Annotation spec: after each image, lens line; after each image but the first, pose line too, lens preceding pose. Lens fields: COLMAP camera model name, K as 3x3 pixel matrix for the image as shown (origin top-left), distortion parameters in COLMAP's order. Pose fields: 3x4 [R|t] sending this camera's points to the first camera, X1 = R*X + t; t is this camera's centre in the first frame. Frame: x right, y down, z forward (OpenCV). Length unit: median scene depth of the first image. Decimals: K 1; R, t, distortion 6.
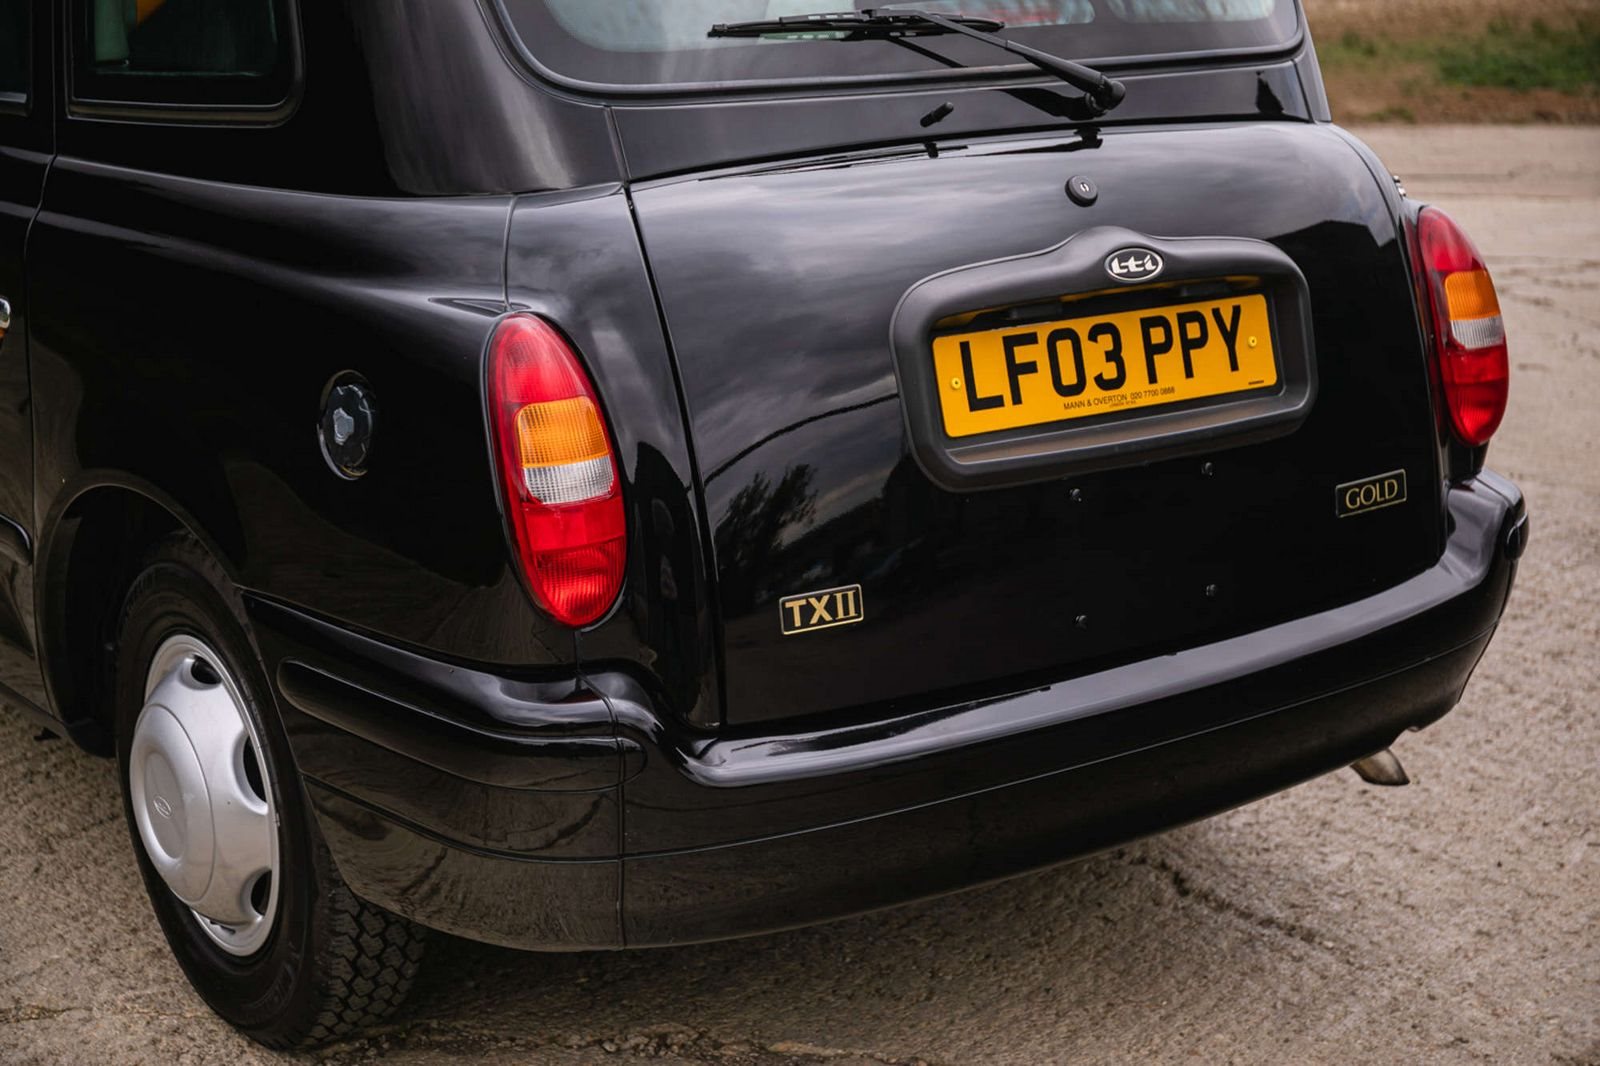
lens RADIAL K [[2461.7, 0, 858.2], [0, 2461.7, 534.2], [0, 0, 1]] dist [0.032771, 0.052248]
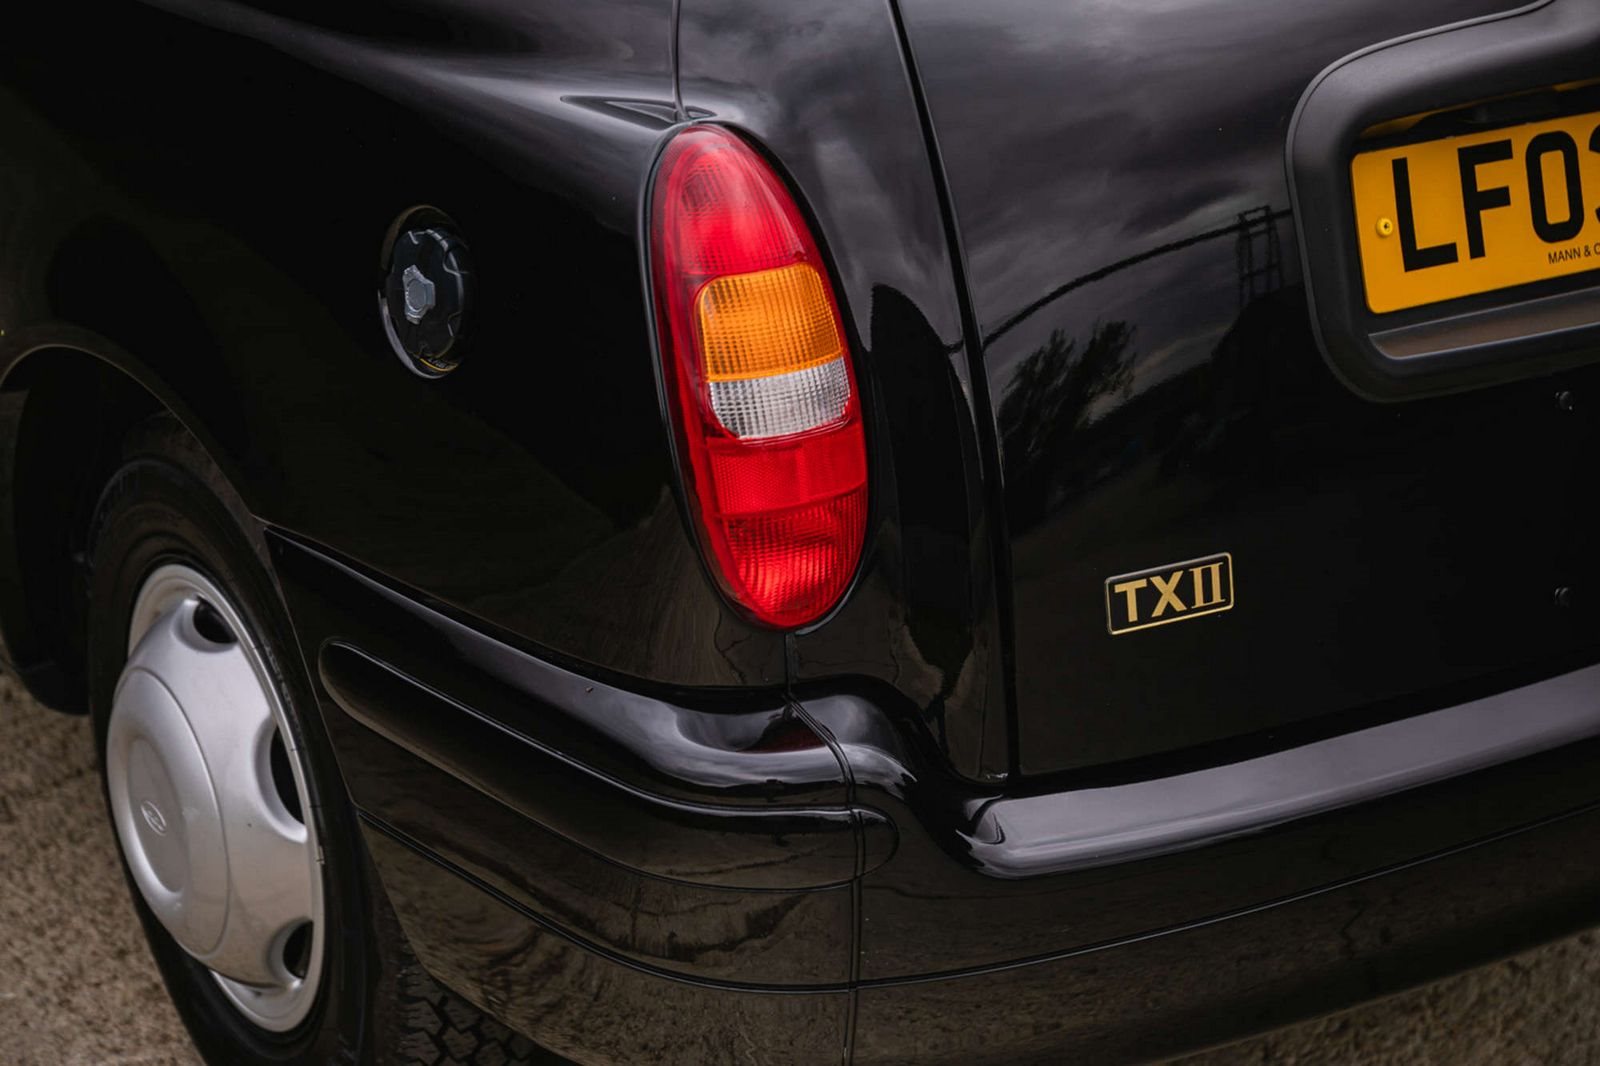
lens RADIAL K [[2952.0, 0, 843.5], [0, 2952.0, 535.1], [0, 0, 1]] dist [0.122419, -0.089192]
pose [[0.998244, 0.015189, -0.057254, -0.049794], [-0.009691, 0.995418, 0.095122, -0.050198], [0.058437, -0.094400, 0.993818, 0.220032]]
